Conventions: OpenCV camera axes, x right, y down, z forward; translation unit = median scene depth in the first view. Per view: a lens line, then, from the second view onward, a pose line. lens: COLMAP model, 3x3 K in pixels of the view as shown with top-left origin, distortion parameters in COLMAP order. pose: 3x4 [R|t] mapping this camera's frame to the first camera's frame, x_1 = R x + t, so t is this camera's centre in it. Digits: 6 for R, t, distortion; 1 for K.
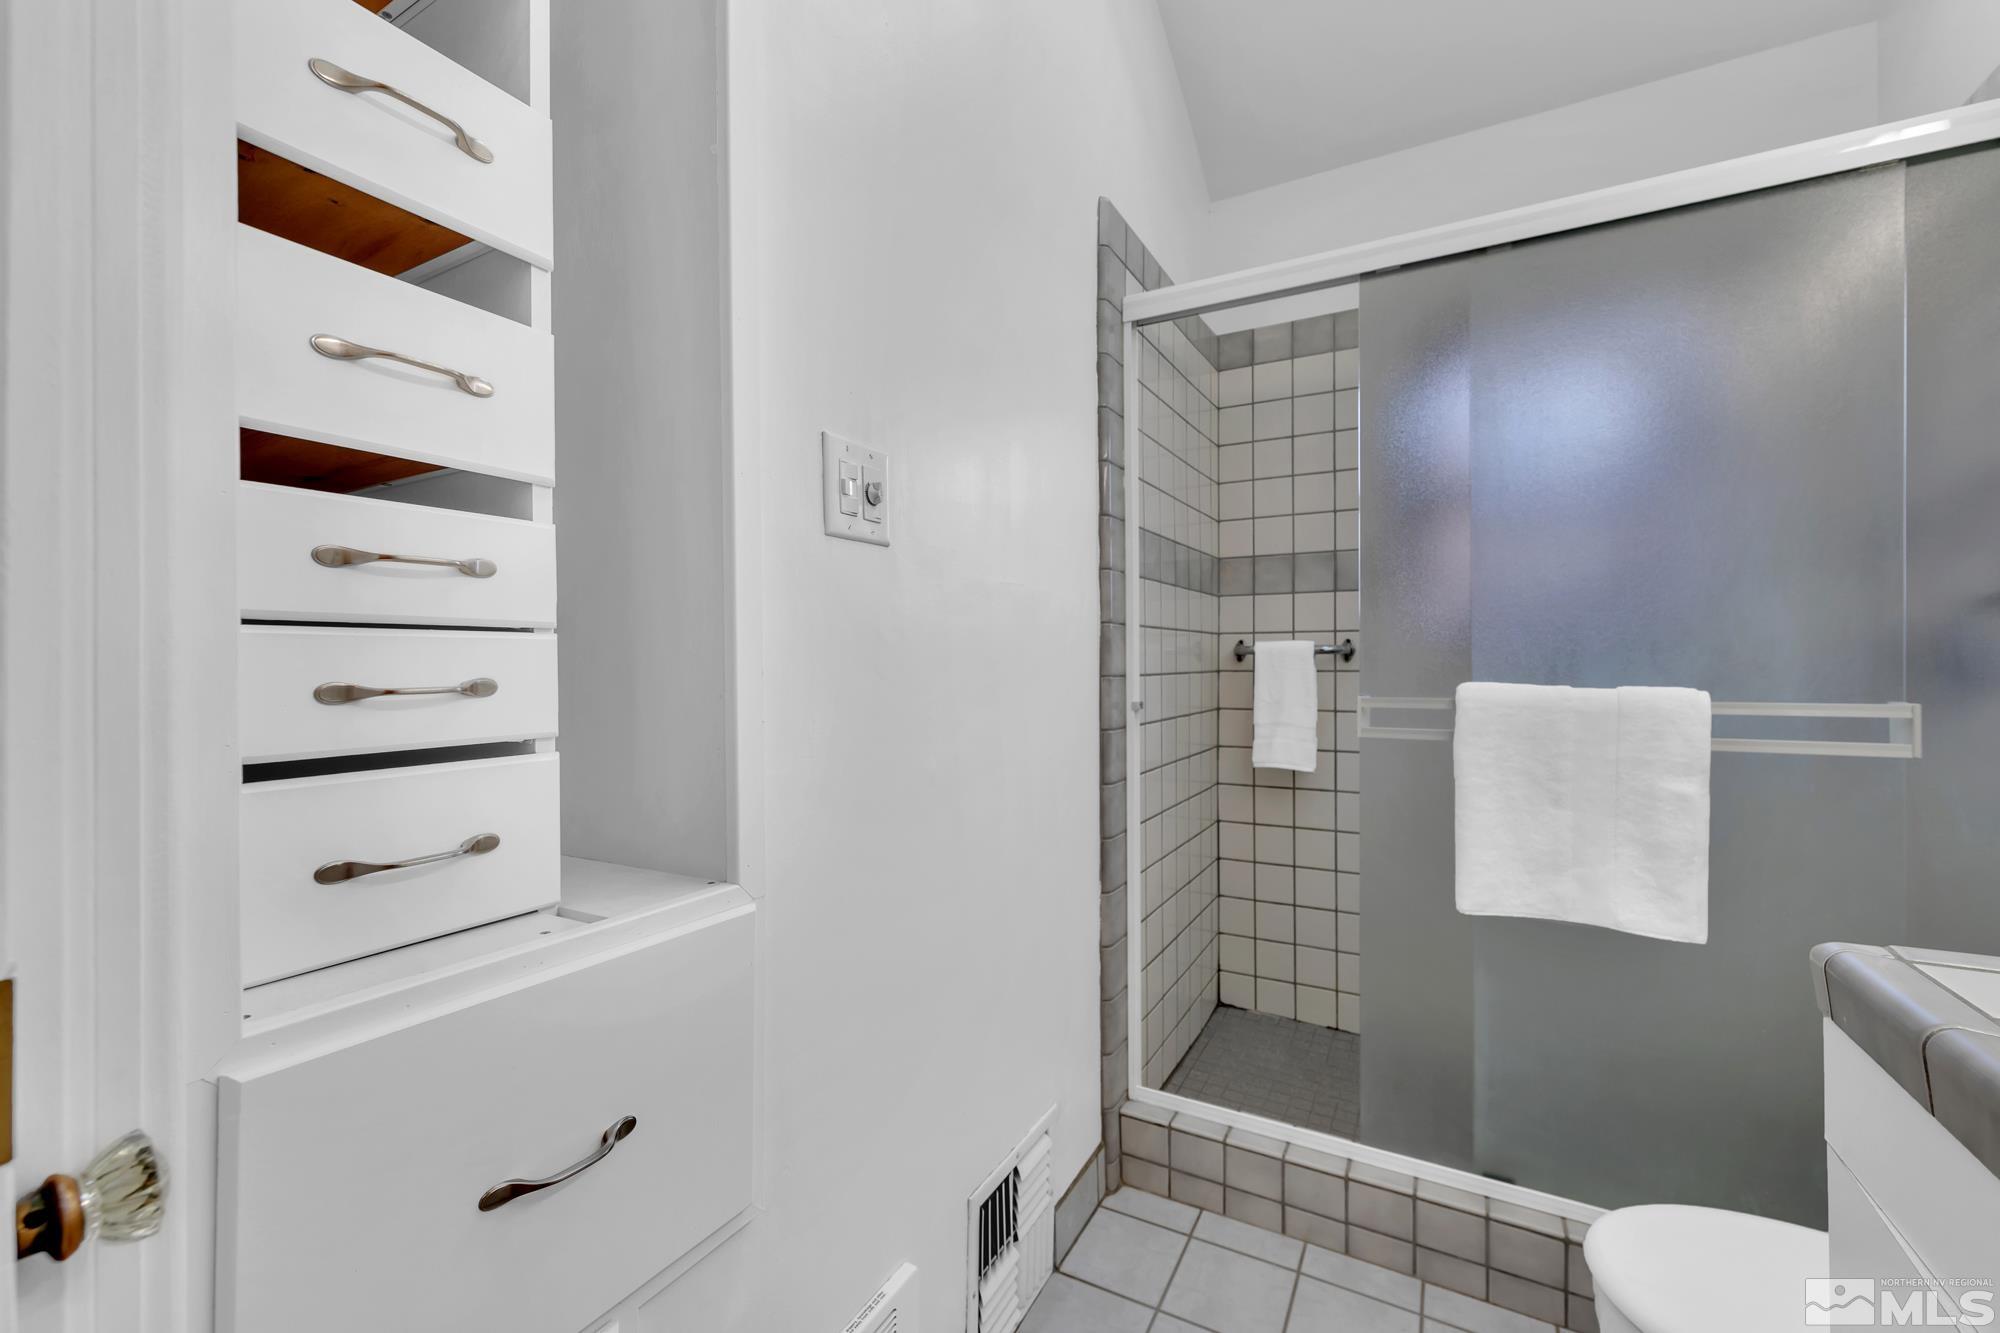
lens RADIAL K [[815.4, 0, 1005.4], [0, 815.4, 670.5], [0, 0, 1]] dist [0.001706, 0.000015]
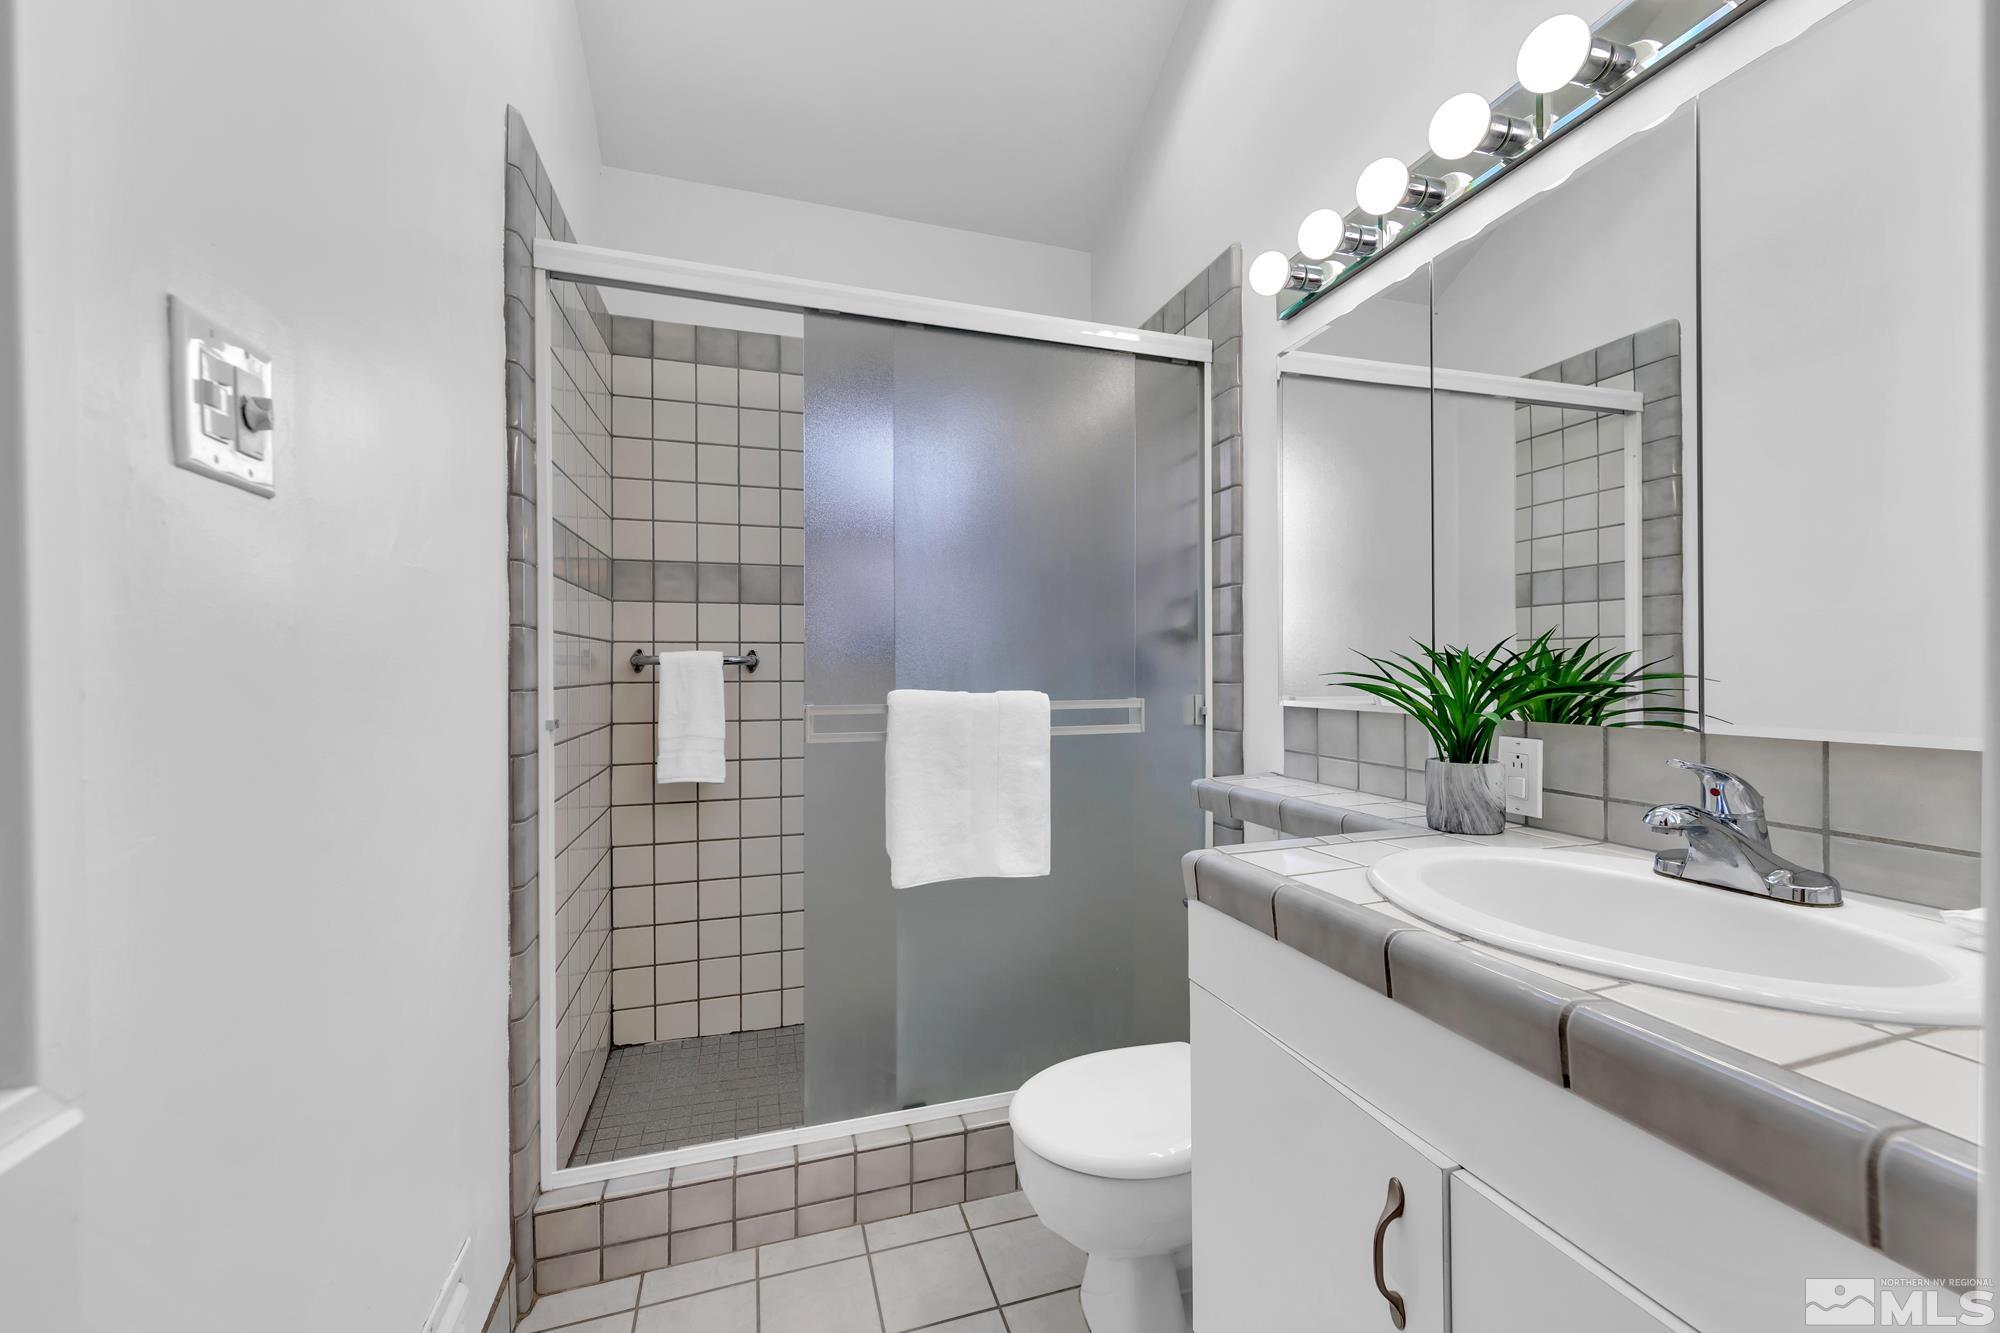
lens RADIAL K [[800.5, 0, 1043.9], [0, 800.5, 679.2], [0, 0, 1]] dist [0.001152, 0.000171]
pose [[0.674692, -0.008181, 0.738054, -0.110284], [0.009687, 0.999951, 0.002229, -0.001087], [-0.738036, 0.005645, 0.674738, 0.060391]]
